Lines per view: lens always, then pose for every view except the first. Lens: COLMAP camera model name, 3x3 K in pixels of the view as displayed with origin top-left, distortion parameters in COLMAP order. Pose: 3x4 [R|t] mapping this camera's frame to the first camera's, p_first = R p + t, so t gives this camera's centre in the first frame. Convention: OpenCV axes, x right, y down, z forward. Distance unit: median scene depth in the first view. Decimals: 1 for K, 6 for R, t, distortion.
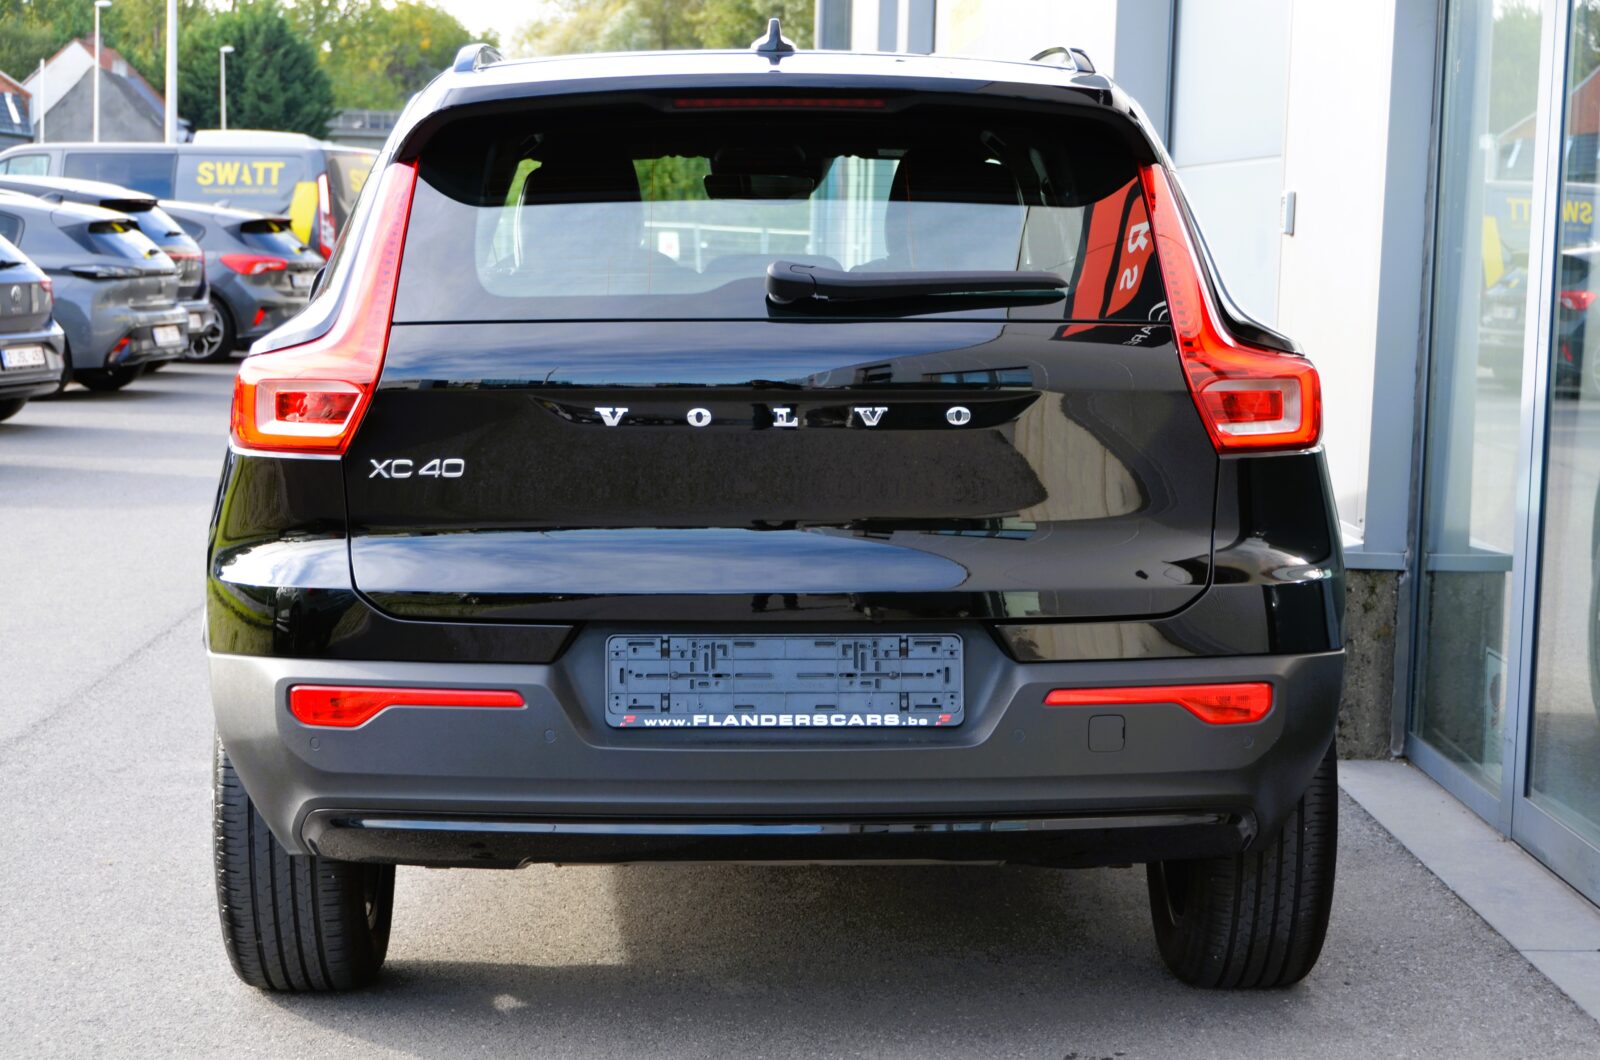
lens RADIAL K [[2873.5, 0, 807.5], [0, 2873.5, 527.0], [0, 0, 1]] dist [-0.024191, 0.000000]
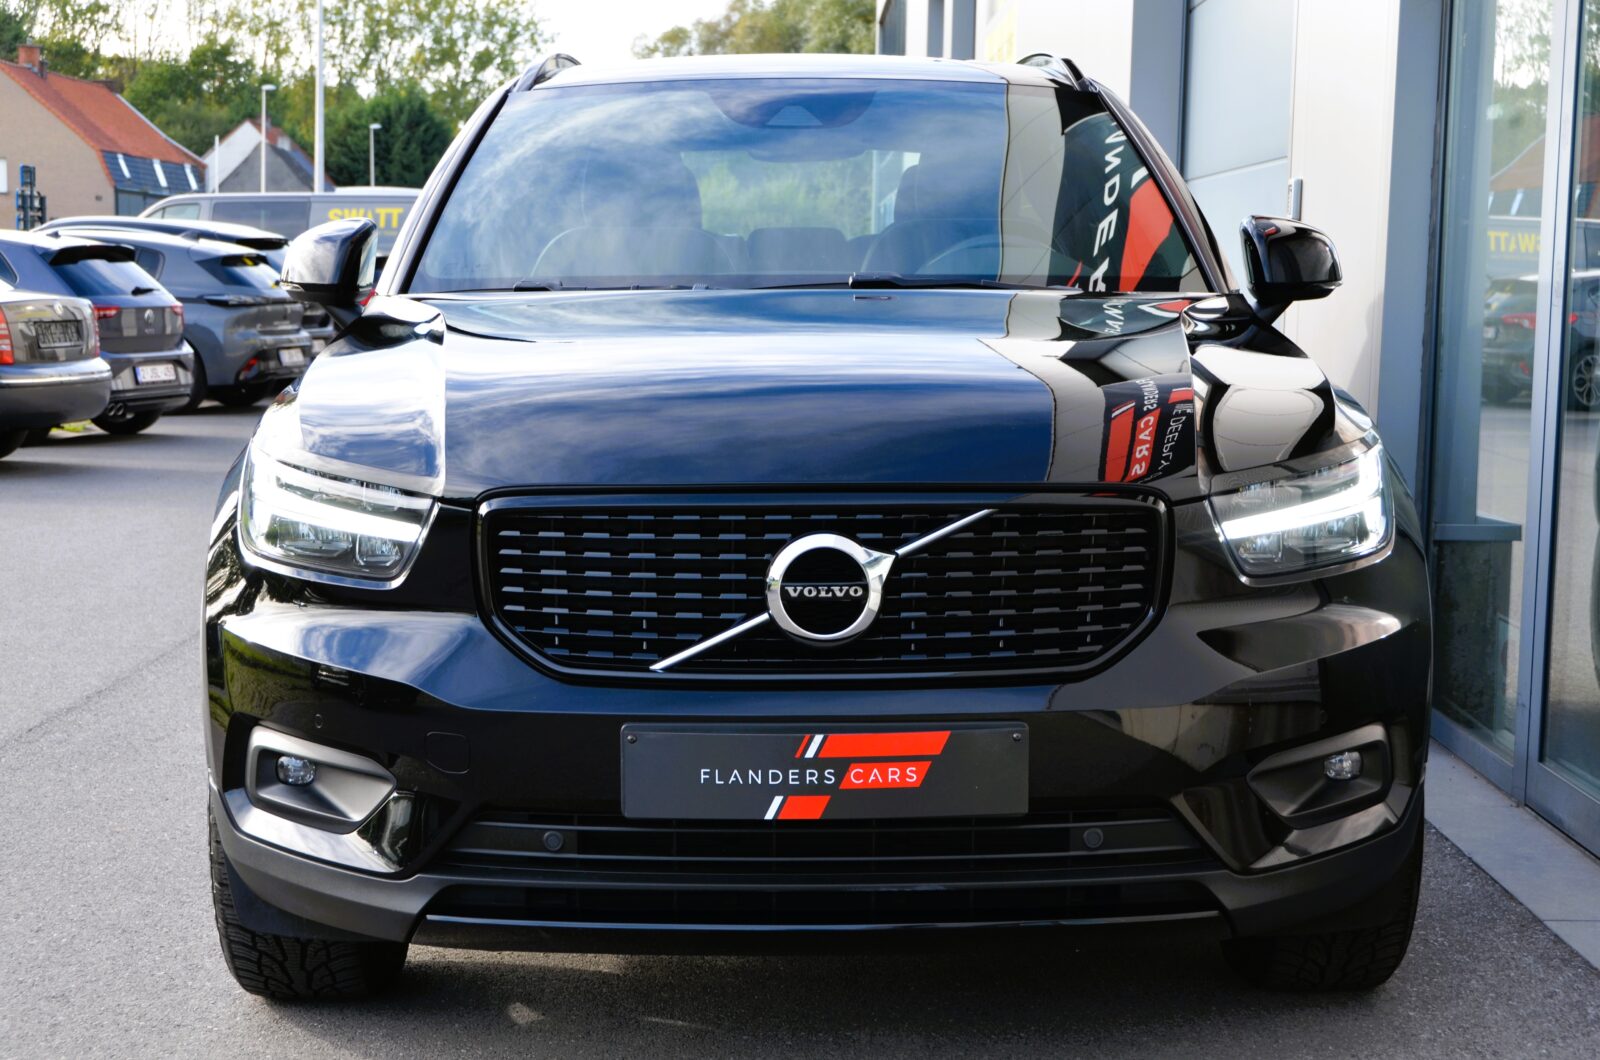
lens RADIAL K [[2504.9, 0, 801.1], [0, 2504.9, 524.9], [0, 0, 1]] dist [-0.020366, 0.000000]
pose [[0.999613, -0.004657, -0.027411, 0.019793], [0.004601, 0.999987, -0.002092, 0.013402], [0.027421, 0.001965, 0.999622, 0.135709]]
